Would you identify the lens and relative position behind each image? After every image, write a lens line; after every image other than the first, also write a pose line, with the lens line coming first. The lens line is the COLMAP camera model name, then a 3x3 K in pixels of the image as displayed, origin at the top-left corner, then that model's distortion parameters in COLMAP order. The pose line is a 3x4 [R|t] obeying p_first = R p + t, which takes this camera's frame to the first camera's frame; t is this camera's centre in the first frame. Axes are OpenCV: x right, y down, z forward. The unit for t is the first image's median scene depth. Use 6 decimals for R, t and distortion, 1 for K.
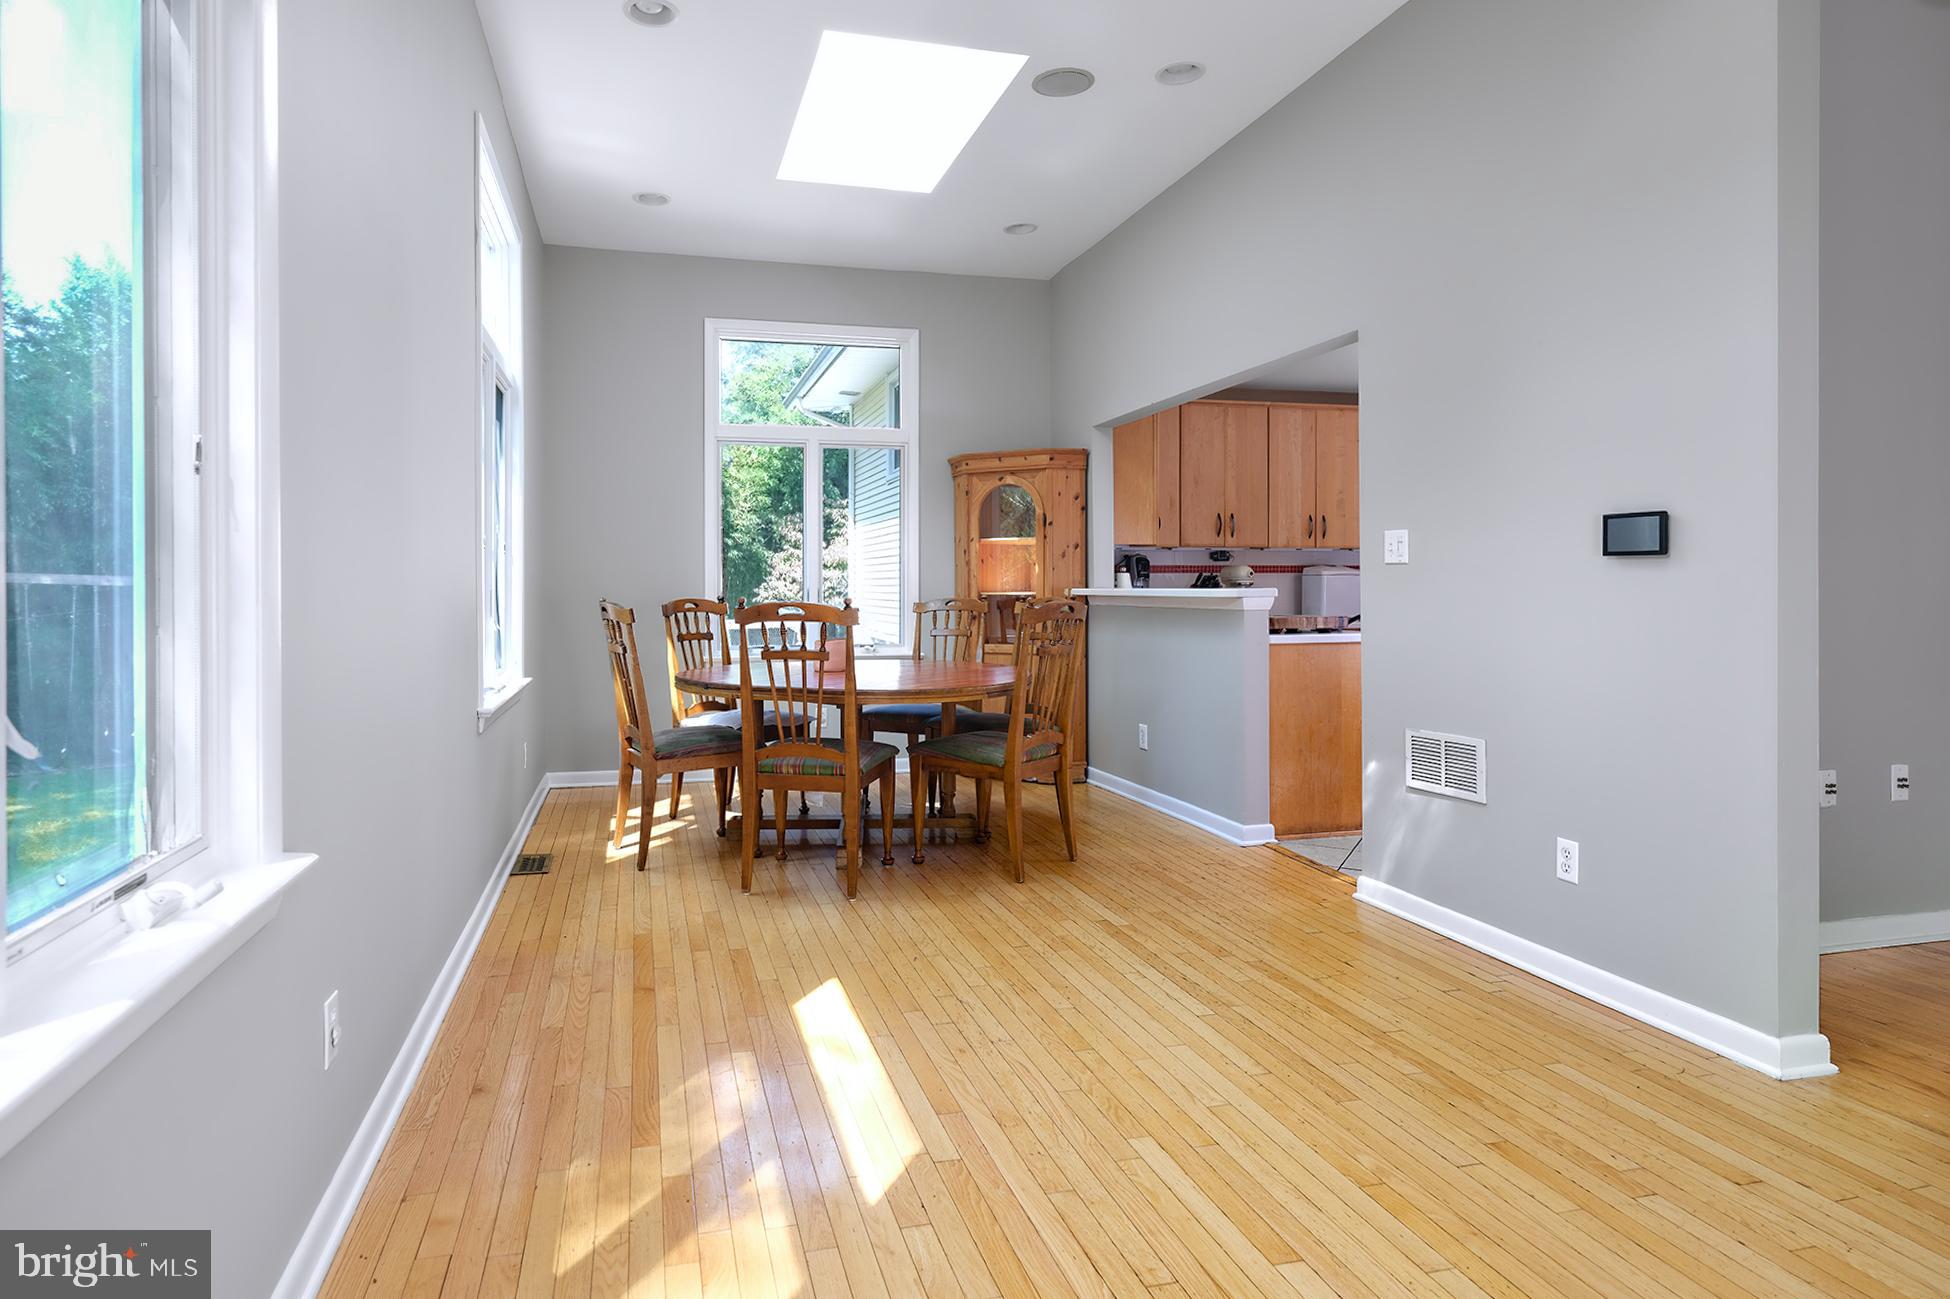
lens RADIAL K [[1087.2, 0, 963.5], [0, 1087.2, 600.7], [0, 0, 1]] dist [0.000683, -0.000414]
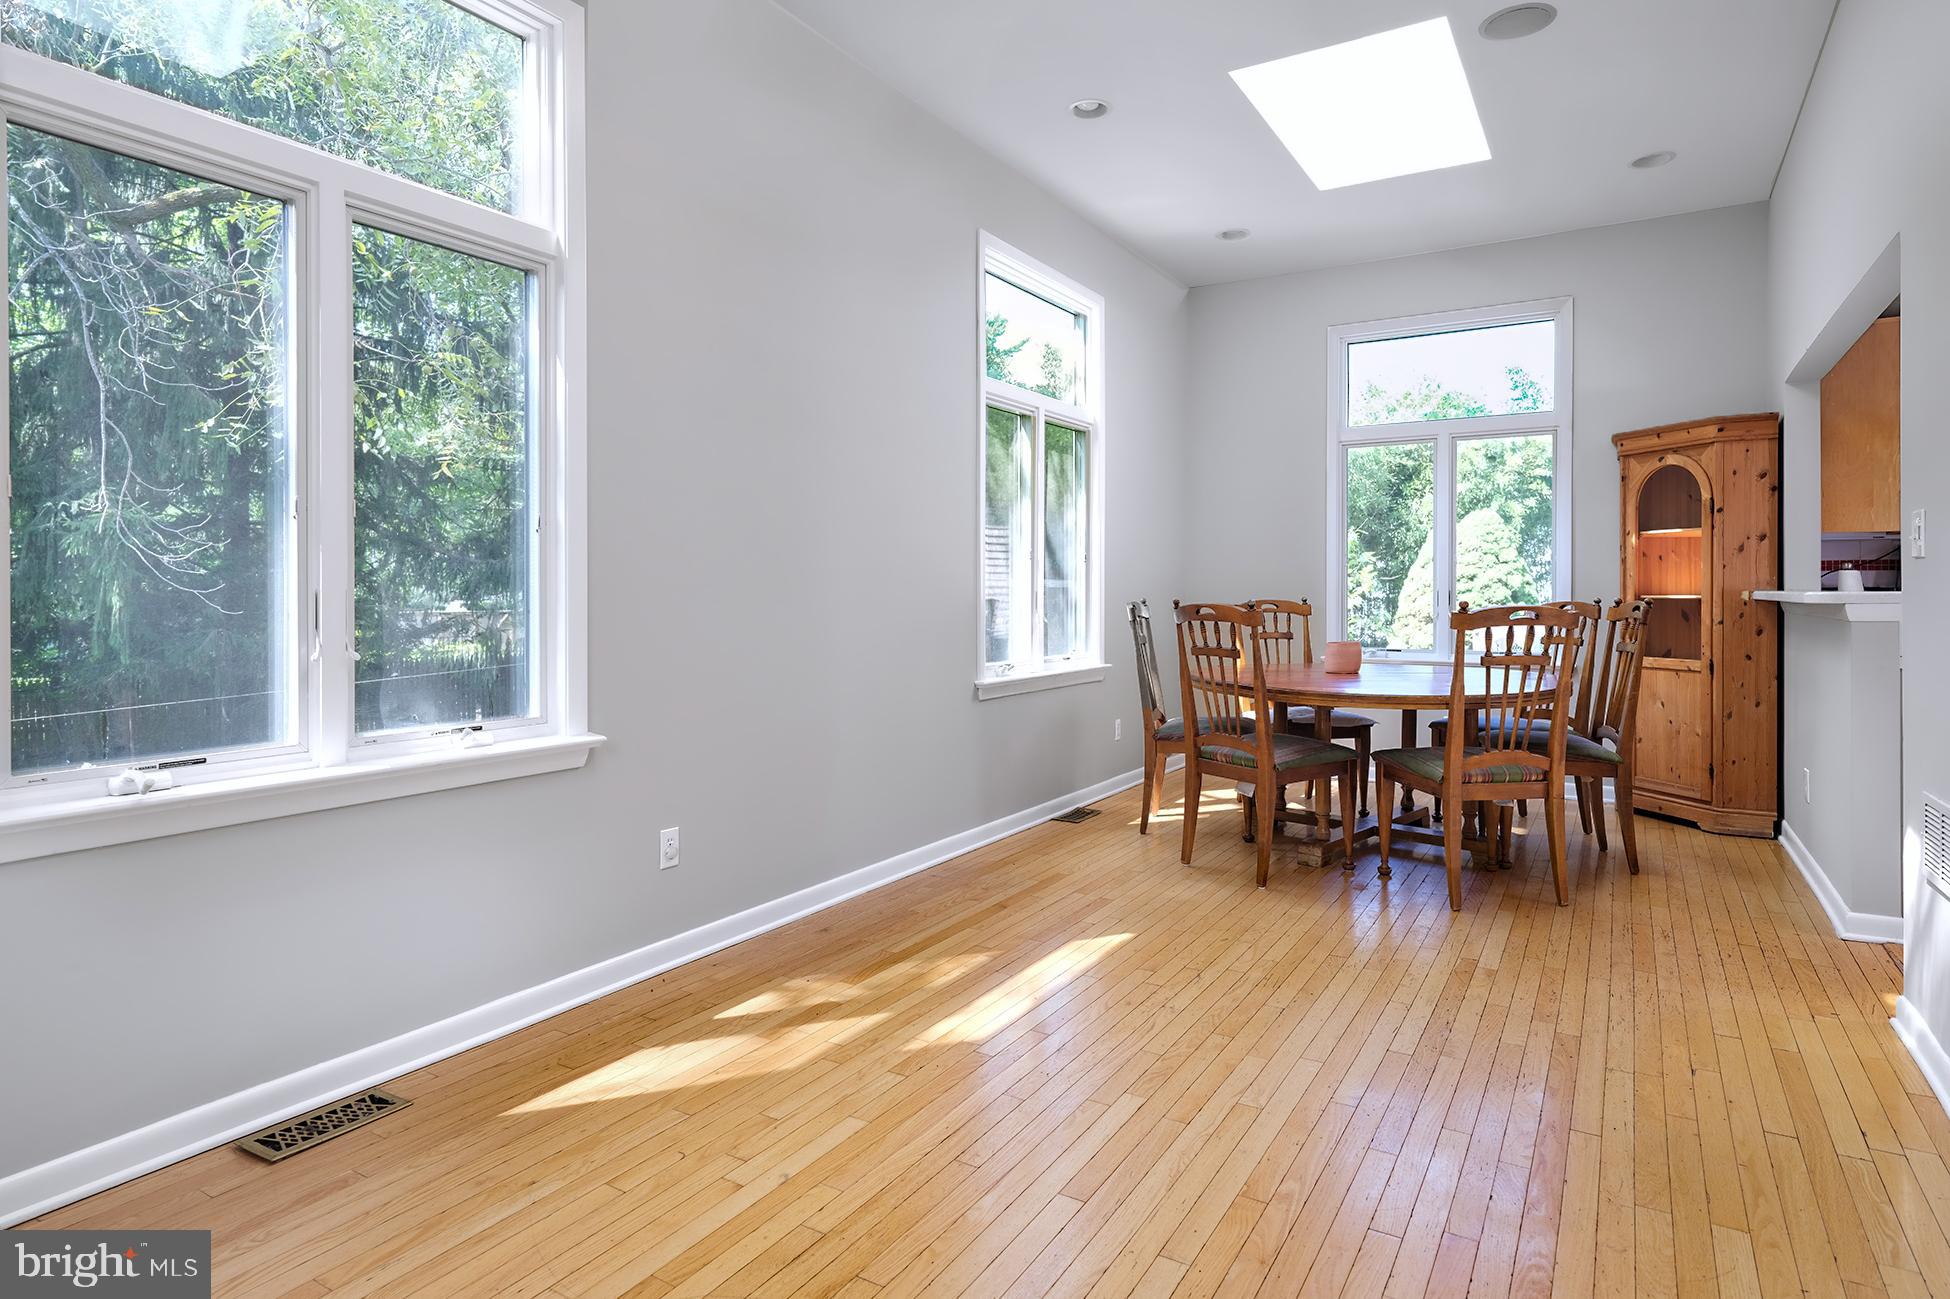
lens RADIAL K [[1087.2, 0, 963.5], [0, 1087.2, 600.7], [0, 0, 1]] dist [0.000683, -0.000414]
pose [[0.697158, 0.007721, -0.716876, 0.343111], [-0.008757, 0.999959, 0.002253, -0.001112], [0.716864, 0.004707, 0.697197, 0.048157]]
